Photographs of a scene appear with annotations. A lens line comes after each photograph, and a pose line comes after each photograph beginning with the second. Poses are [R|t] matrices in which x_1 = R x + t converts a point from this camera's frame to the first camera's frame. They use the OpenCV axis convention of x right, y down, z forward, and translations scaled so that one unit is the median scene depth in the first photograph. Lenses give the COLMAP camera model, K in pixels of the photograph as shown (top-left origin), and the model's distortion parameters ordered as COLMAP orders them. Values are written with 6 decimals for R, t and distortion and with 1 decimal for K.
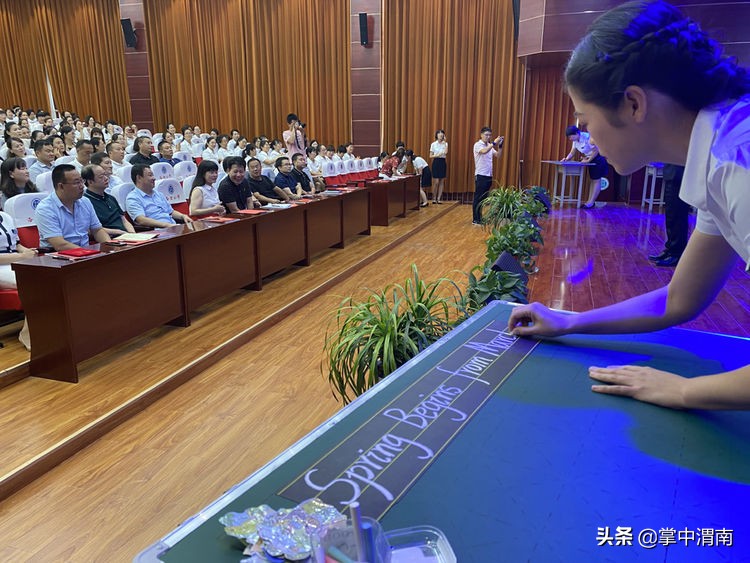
lens RADIAL K [[574.8, 0, 361.1], [0, 574.8, 279.3], [0, 0, 1]] dist [0.163163, -0.004850]
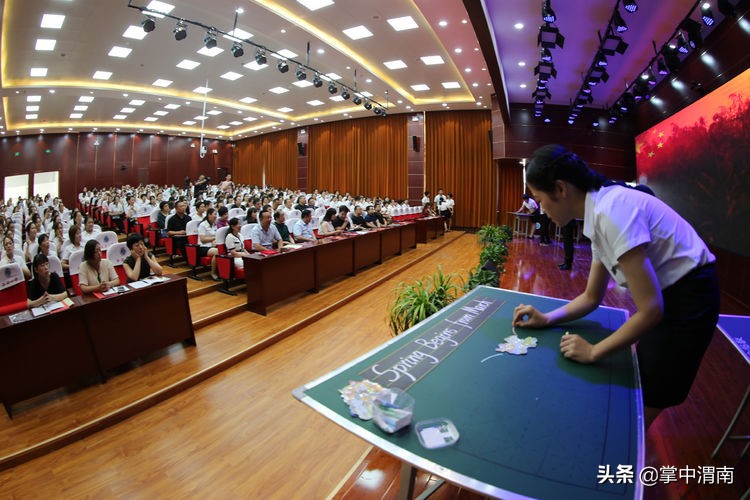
lens RADIAL K [[617.3, 0, 375.0], [0, 617.3, 250.0], [0, 0, 1]] dist [-0.076419, 0.001718]
pose [[0.987254, 0.032234, -0.155854, 0.199520], [-0.046019, 0.995261, -0.085666, 0.104294], [0.152354, 0.091746, 0.984058, -0.966229]]
